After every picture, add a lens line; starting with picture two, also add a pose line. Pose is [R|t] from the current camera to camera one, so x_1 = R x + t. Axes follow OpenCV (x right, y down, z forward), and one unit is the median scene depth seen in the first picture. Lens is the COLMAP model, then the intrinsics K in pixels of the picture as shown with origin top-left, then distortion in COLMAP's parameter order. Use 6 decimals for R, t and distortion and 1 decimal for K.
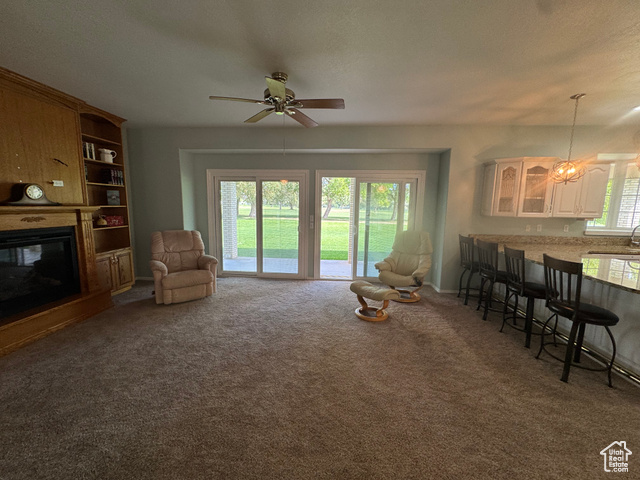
lens RADIAL K [[254.7, 0, 319.5], [0, 254.7, 240.6], [0, 0, 1]] dist [-0.003949, 0.000150]
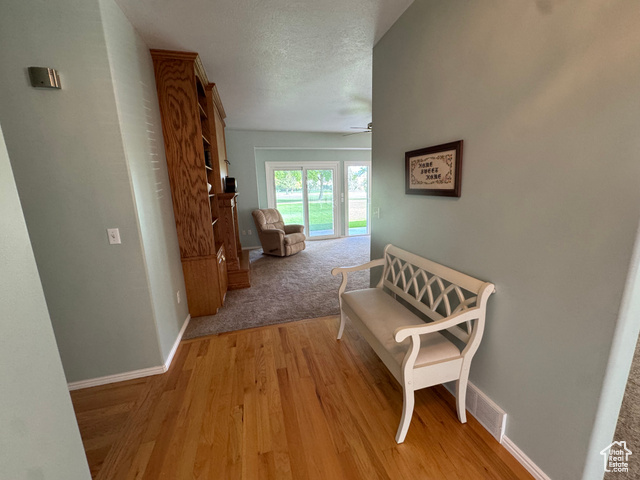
lens RADIAL K [[254.7, 0, 318.9], [0, 254.7, 237.7], [0, 0, 1]] dist [-0.003949, 0.000150]
pose [[0.941205, -0.112592, 0.318523, -0.845174], [0.094710, 0.992960, 0.071135, 0.053050], [-0.324289, -0.036785, 0.945242, -0.448710]]
